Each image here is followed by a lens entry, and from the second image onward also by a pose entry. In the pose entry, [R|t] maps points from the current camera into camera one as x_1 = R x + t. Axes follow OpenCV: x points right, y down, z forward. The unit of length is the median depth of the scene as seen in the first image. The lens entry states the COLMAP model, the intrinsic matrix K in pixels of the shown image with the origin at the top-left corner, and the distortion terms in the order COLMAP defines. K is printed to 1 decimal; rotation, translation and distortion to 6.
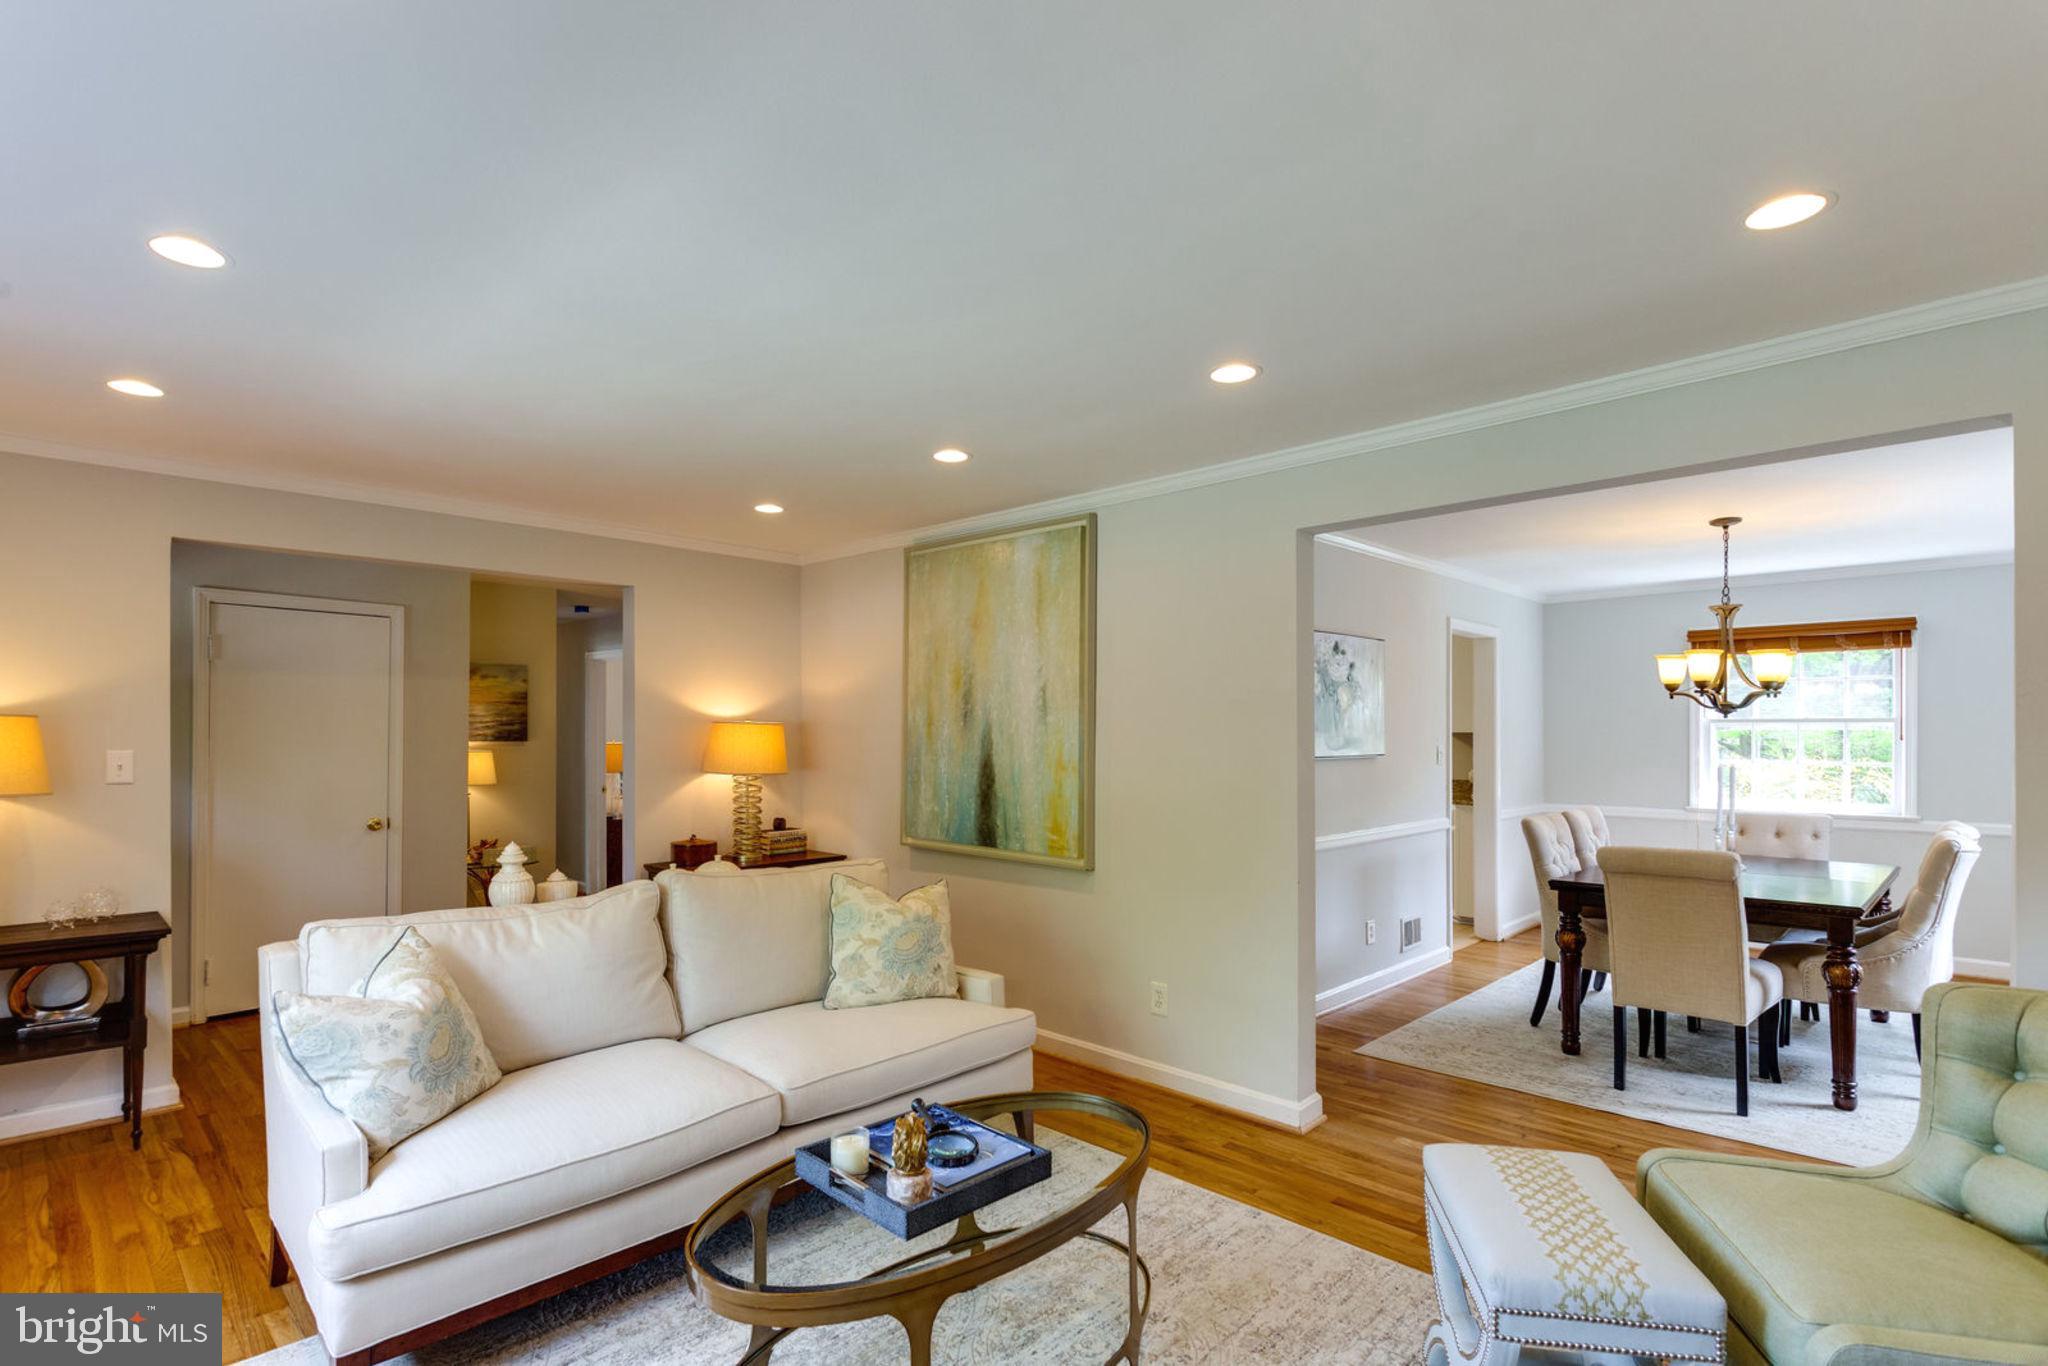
lens RADIAL K [[951.1, 0, 961.0], [0, 951.1, 740.0], [0, 0, 1]] dist [0.000746, 0.000014]
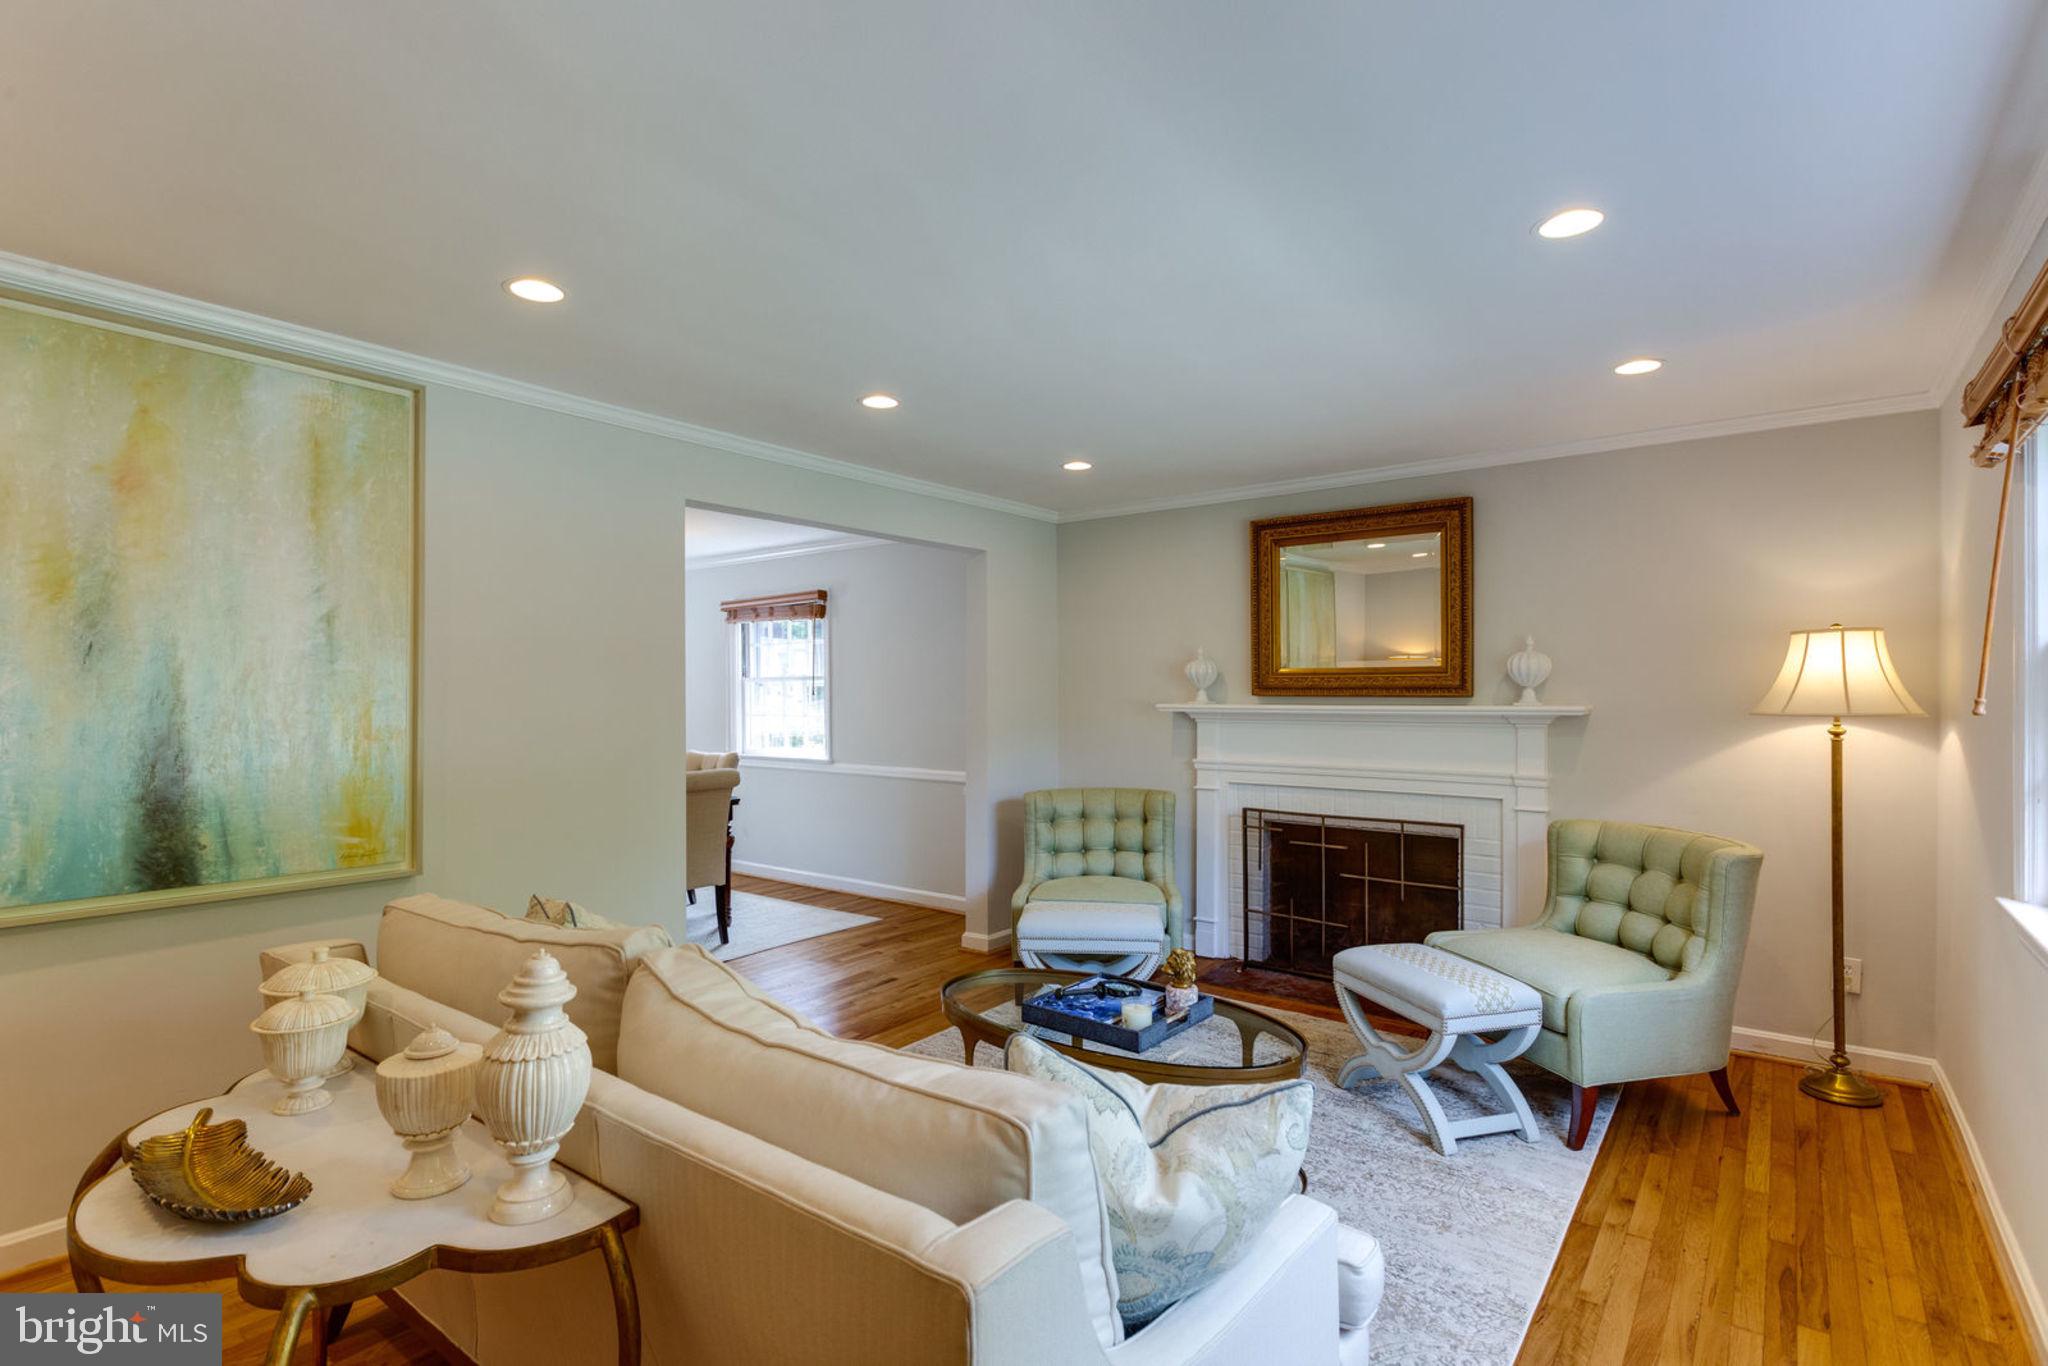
lens RADIAL K [[997.7, 0, 1011.3], [0, 997.7, 674.5], [0, 0, 1]] dist [0.003475, -0.000668]
pose [[-0.119850, 0.013756, 0.992697, -0.647134], [-0.000120, 0.999904, -0.013870, -0.005252], [-0.992792, -0.001782, -0.119836, 0.609795]]
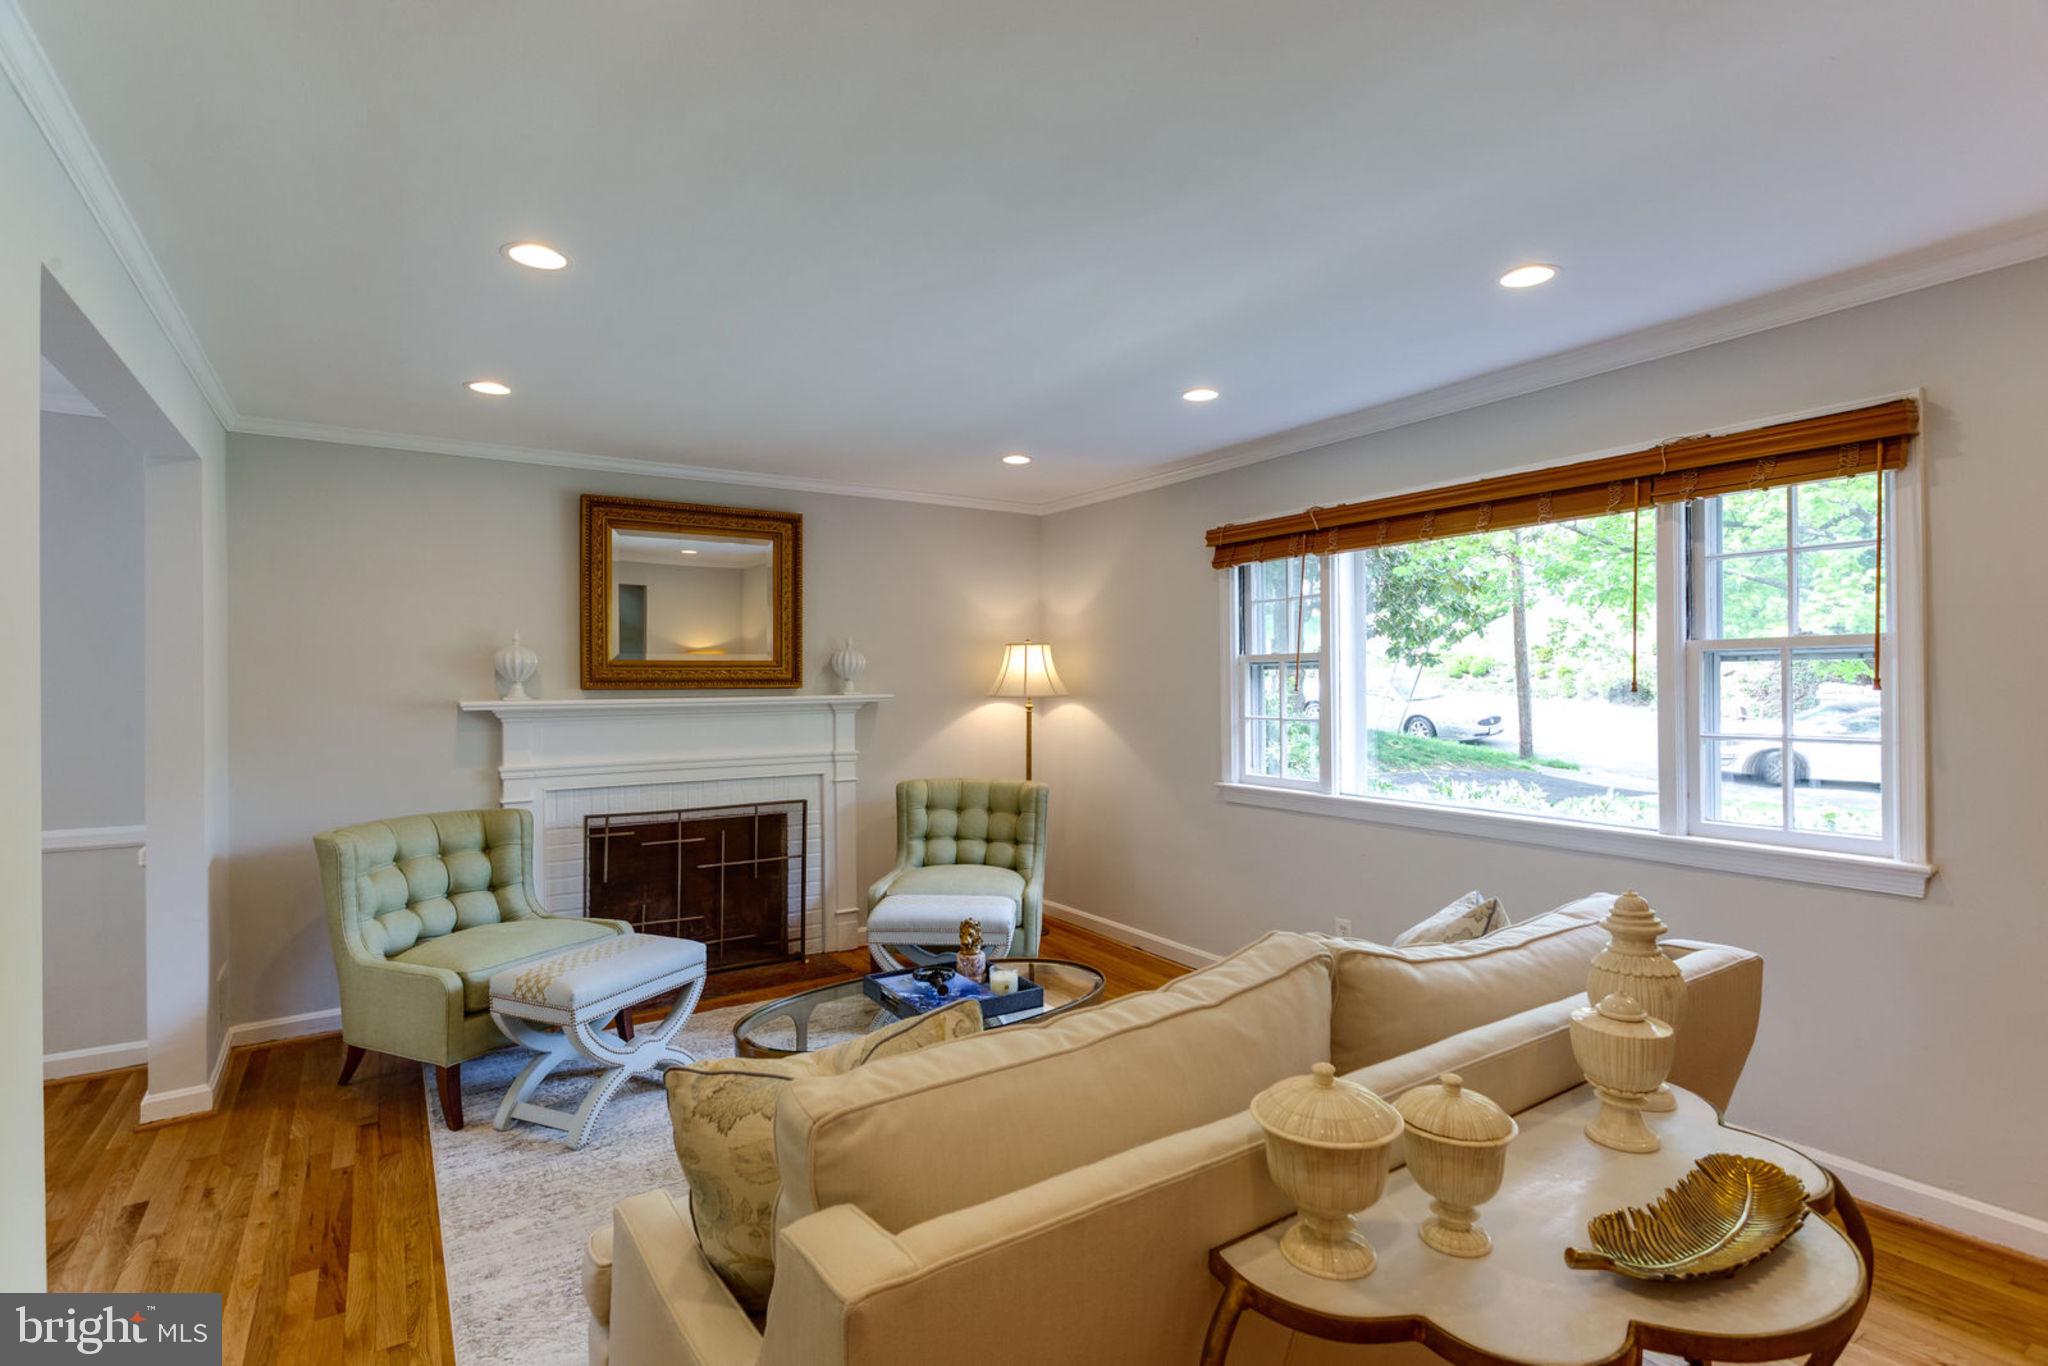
lens RADIAL K [[997.7, 0, 1011.3], [0, 997.7, 674.5], [0, 0, 1]] dist [0.003475, -0.000668]
pose [[-0.979939, 0.005541, 0.199223, -0.177618], [0.004304, 0.999969, -0.006643, -0.003781], [-0.199253, -0.005652, -0.979932, 1.107724]]
